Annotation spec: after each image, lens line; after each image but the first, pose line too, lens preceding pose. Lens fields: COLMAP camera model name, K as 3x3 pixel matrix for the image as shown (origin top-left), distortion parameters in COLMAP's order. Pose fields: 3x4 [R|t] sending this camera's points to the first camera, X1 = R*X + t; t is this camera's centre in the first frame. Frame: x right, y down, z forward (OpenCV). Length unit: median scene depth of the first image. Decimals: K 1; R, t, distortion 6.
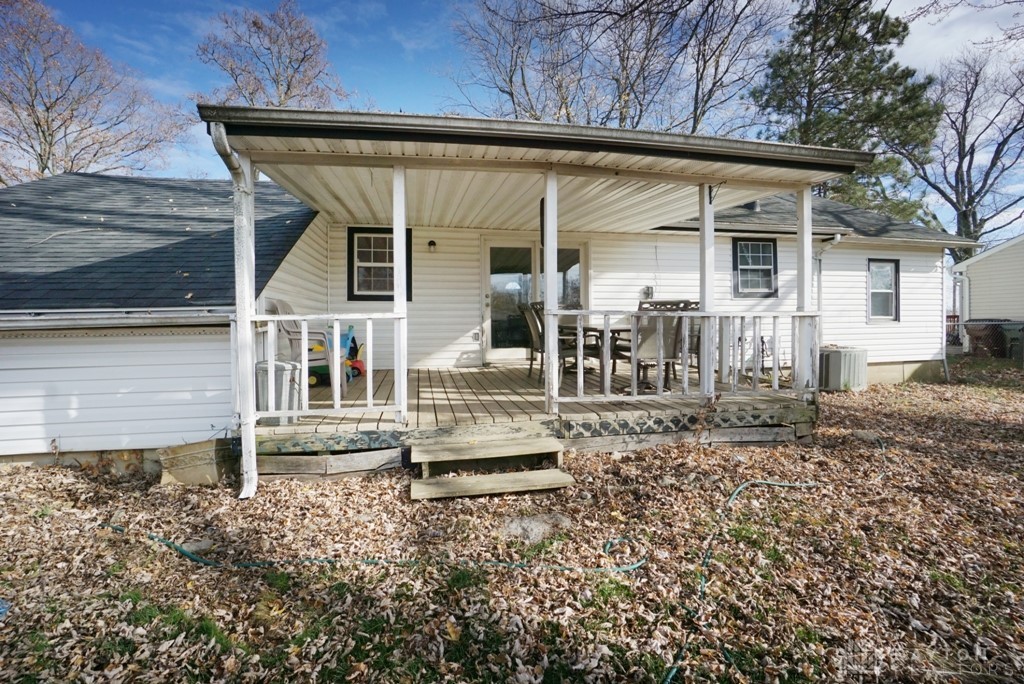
lens RADIAL K [[455.9, 0, 505.3], [0, 455.9, 327.9], [0, 0, 1]] dist [-0.064443, 0.024481]
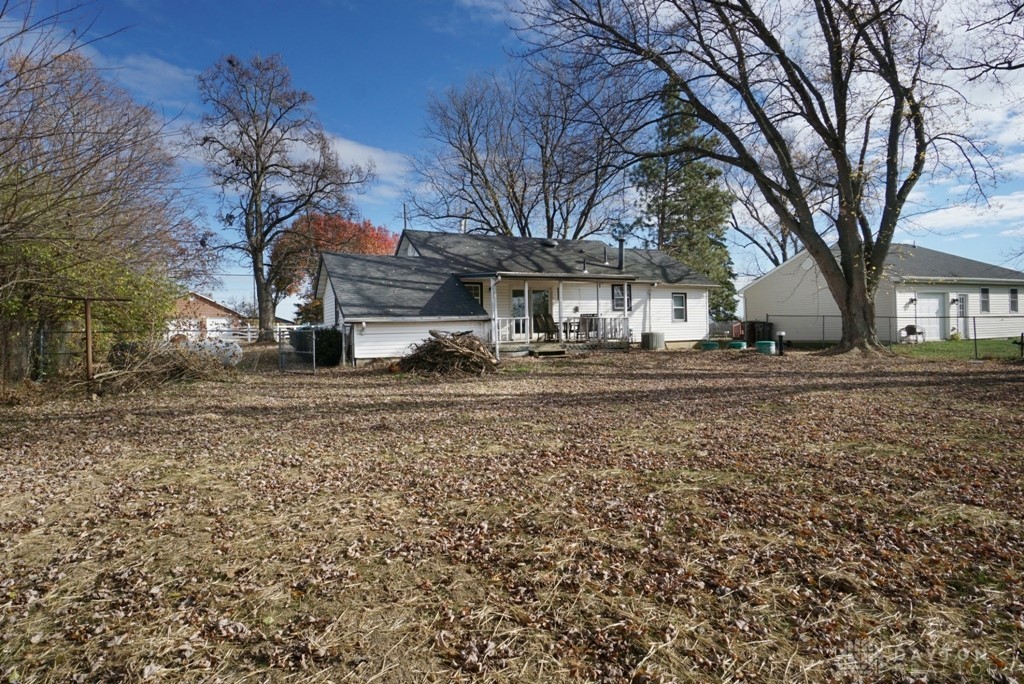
lens RADIAL K [[631.5, 0, 512.0], [0, 631.5, 342.0], [0, 0, 1]] dist [0.000793, 0.000075]
pose [[0.964173, -0.011615, 0.265018, -0.870046], [0.012281, 0.999924, -0.000857, 0.088604], [-0.264988, 0.004081, 0.964243, -2.045267]]
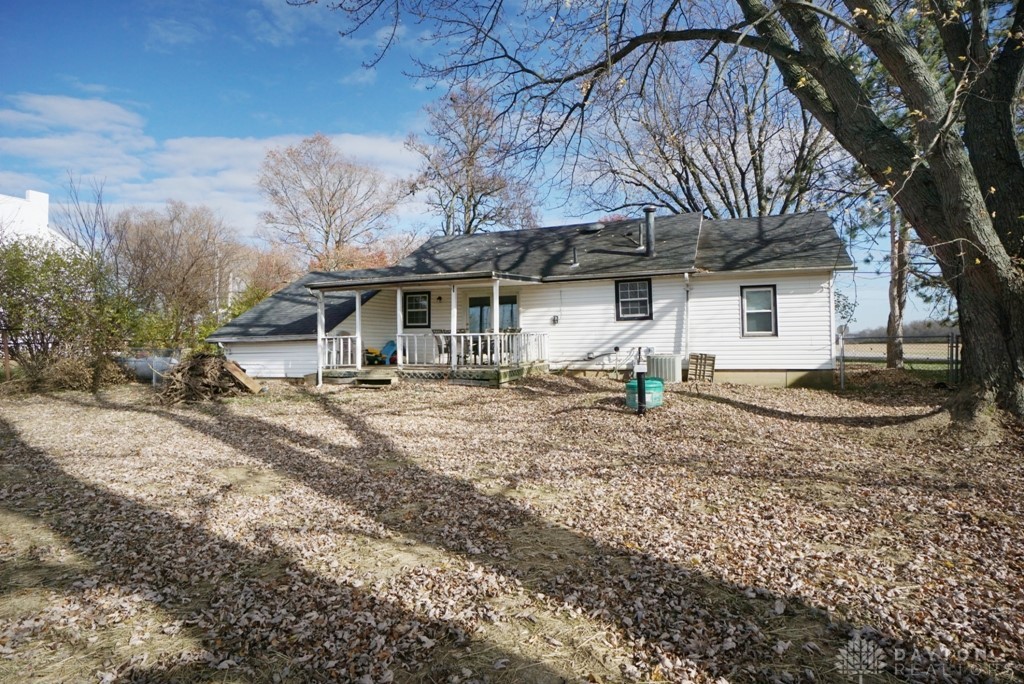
lens RADIAL K [[631.5, 0, 512.0], [0, 631.5, 342.0], [0, 0, 1]] dist [0.000793, 0.000075]
pose [[0.831659, -0.003804, -0.555273, 1.479592], [-0.002858, 0.999934, -0.011131, 0.027269], [0.555279, 0.010844, 0.831594, -0.990699]]
